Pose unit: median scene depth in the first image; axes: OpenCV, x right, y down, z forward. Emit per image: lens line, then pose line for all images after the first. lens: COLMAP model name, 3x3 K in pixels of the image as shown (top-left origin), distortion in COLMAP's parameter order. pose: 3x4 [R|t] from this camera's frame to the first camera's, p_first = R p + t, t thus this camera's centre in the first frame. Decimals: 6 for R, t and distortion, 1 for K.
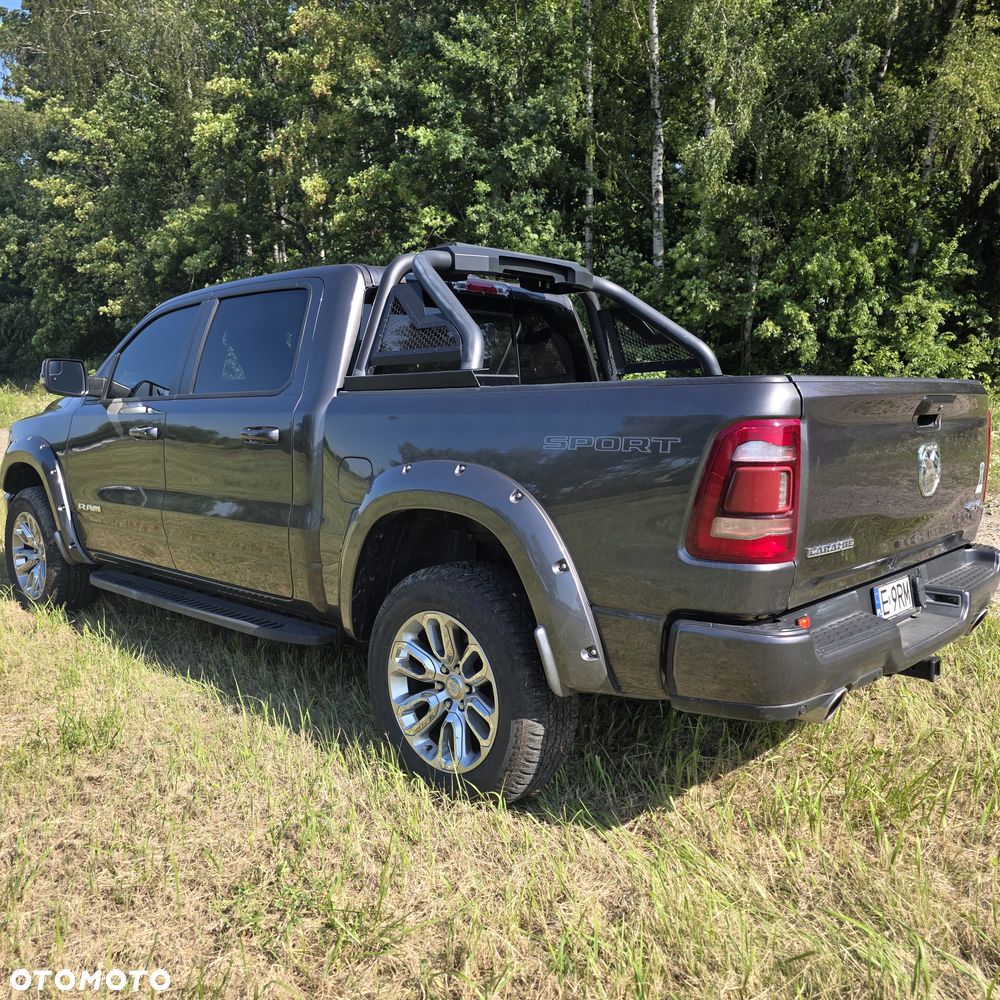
lens RADIAL K [[889.8, 0, 493.7], [0, 889.8, 499.0], [0, 0, 1]] dist [0.062236, -0.083599]
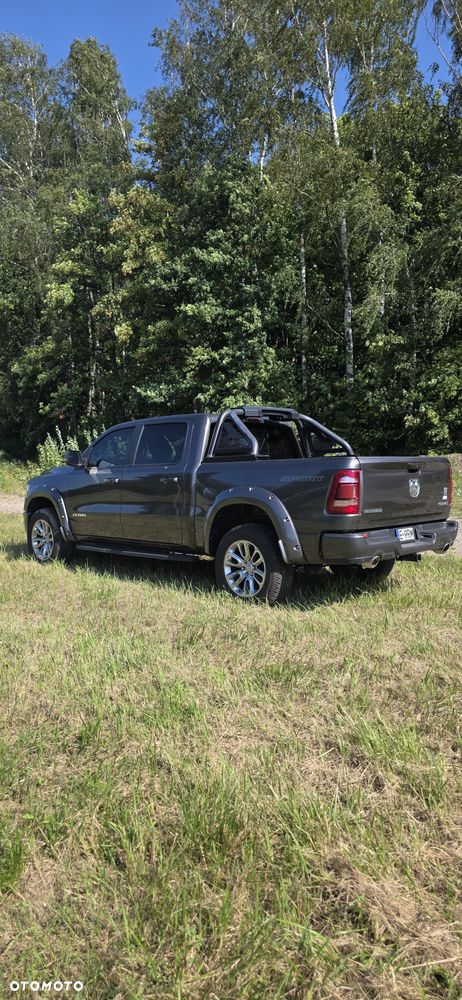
lens RADIAL K [[650.3, 0, 217.8], [0, 650.3, 513.3], [0, 0, 1]] dist [0.024754, -0.002352]
pose [[0.999596, -0.005722, -0.027853, -0.081539], [0.004496, 0.999026, -0.043886, 0.126357], [0.028077, 0.043743, 0.998648, -1.019509]]
